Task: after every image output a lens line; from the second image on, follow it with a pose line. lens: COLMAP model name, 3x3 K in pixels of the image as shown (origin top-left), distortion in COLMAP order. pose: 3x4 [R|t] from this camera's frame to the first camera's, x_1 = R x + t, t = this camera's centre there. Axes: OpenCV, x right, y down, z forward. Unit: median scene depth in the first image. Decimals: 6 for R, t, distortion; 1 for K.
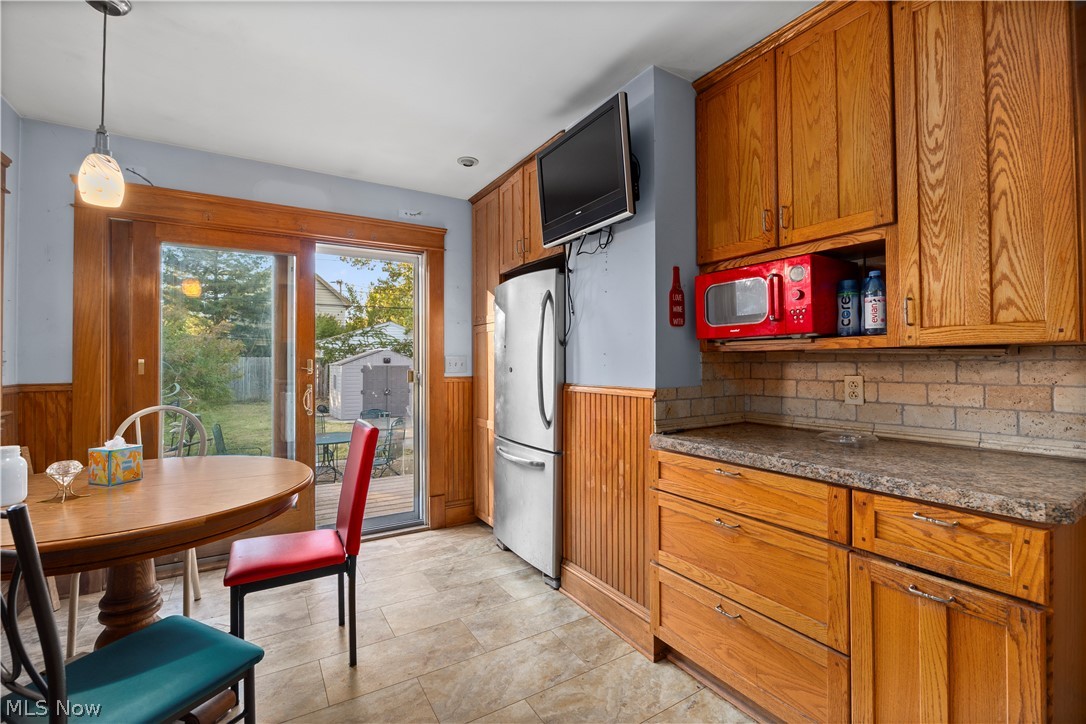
lens RADIAL K [[472.6, 0, 543.0], [0, 472.6, 362.0], [0, 0, 1]] dist [-0.024259, 0.000242]
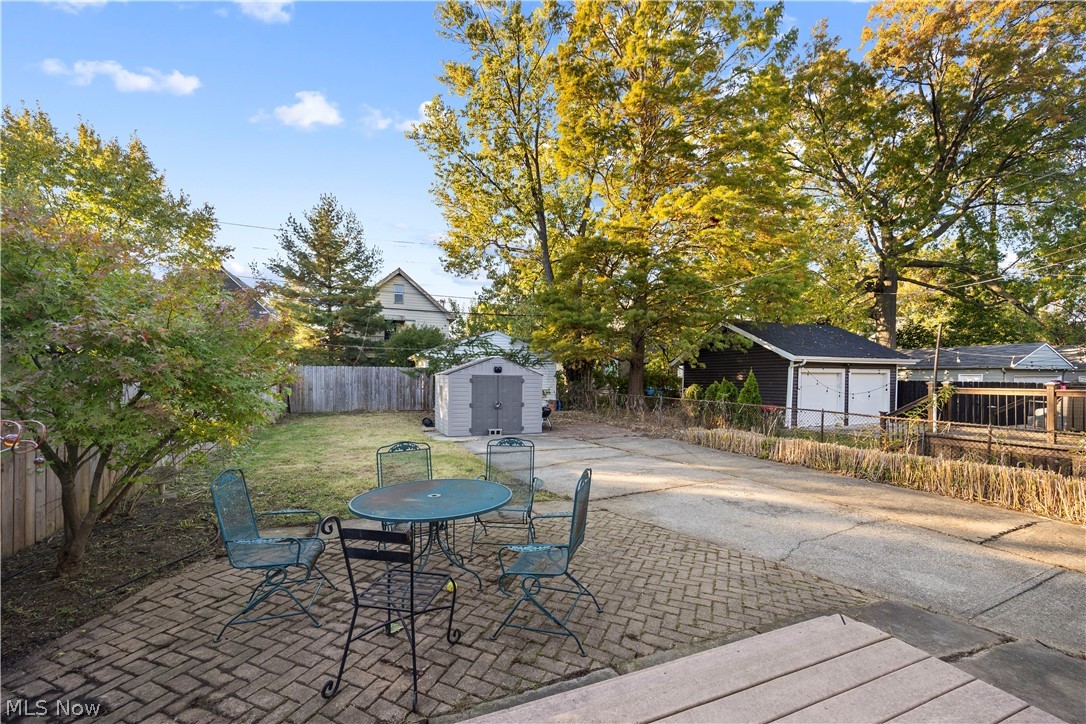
lens RADIAL K [[430.9, 0, 546.4], [0, 430.9, 395.4], [0, 0, 1]] dist [0.000148, 0.000006]
pose [[0.985413, 0.017088, -0.169317, -0.077984], [-0.010482, 0.999151, 0.039831, 0.008771], [0.169854, -0.037475, 0.984756, 0.167416]]
